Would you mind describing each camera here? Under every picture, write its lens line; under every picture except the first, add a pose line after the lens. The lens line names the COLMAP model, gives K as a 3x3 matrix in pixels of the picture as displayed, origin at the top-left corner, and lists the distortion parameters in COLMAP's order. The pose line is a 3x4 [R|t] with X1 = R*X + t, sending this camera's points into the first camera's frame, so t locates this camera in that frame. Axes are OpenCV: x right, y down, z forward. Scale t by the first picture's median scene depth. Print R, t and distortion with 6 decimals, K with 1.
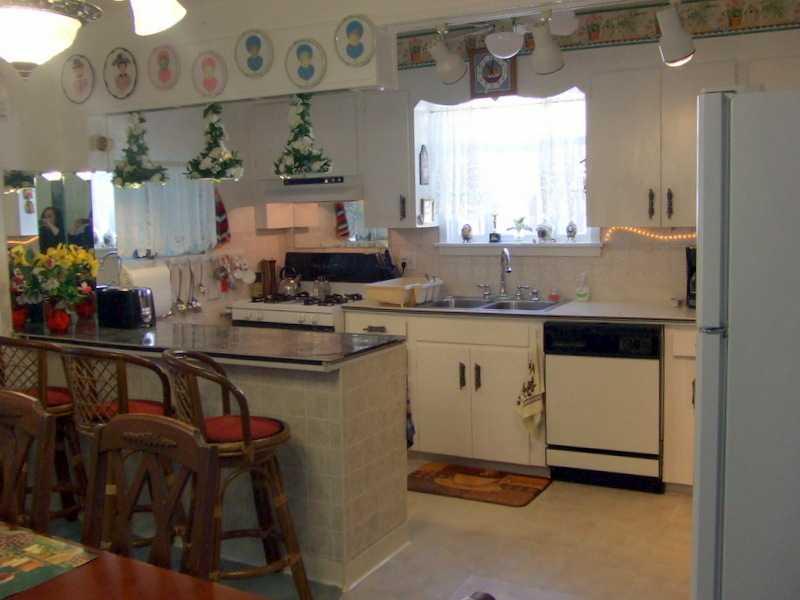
lens RADIAL K [[857.7, 0, 401.6], [0, 857.7, 299.4], [0, 0, 1]] dist [-0.037941, 0.000000]
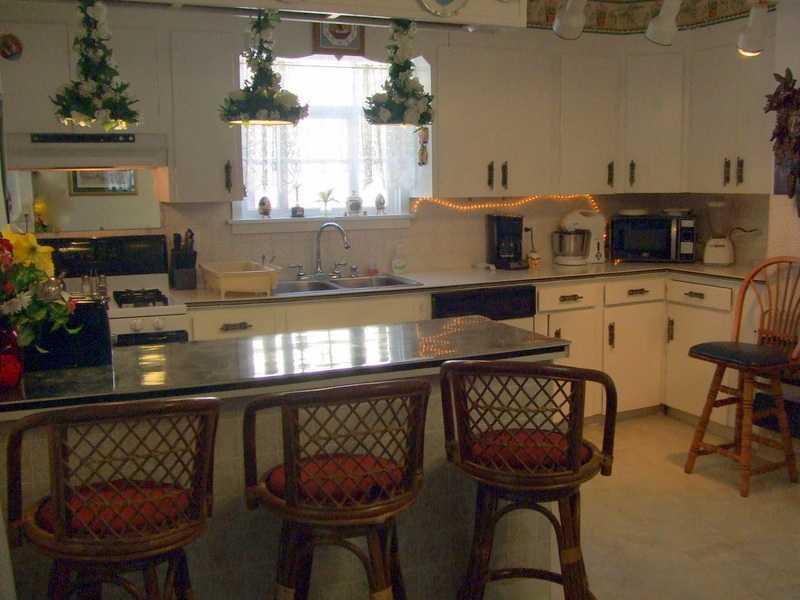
lens RADIAL K [[857.7, 0, 401.7], [0, 857.7, 299.9], [0, 0, 1]] dist [-0.037941, 0.000000]
pose [[0.597559, -0.094561, 0.796229, -0.577568], [0.081810, 0.995030, 0.056773, -0.023353], [-0.797640, 0.031214, 0.602325, 0.393860]]
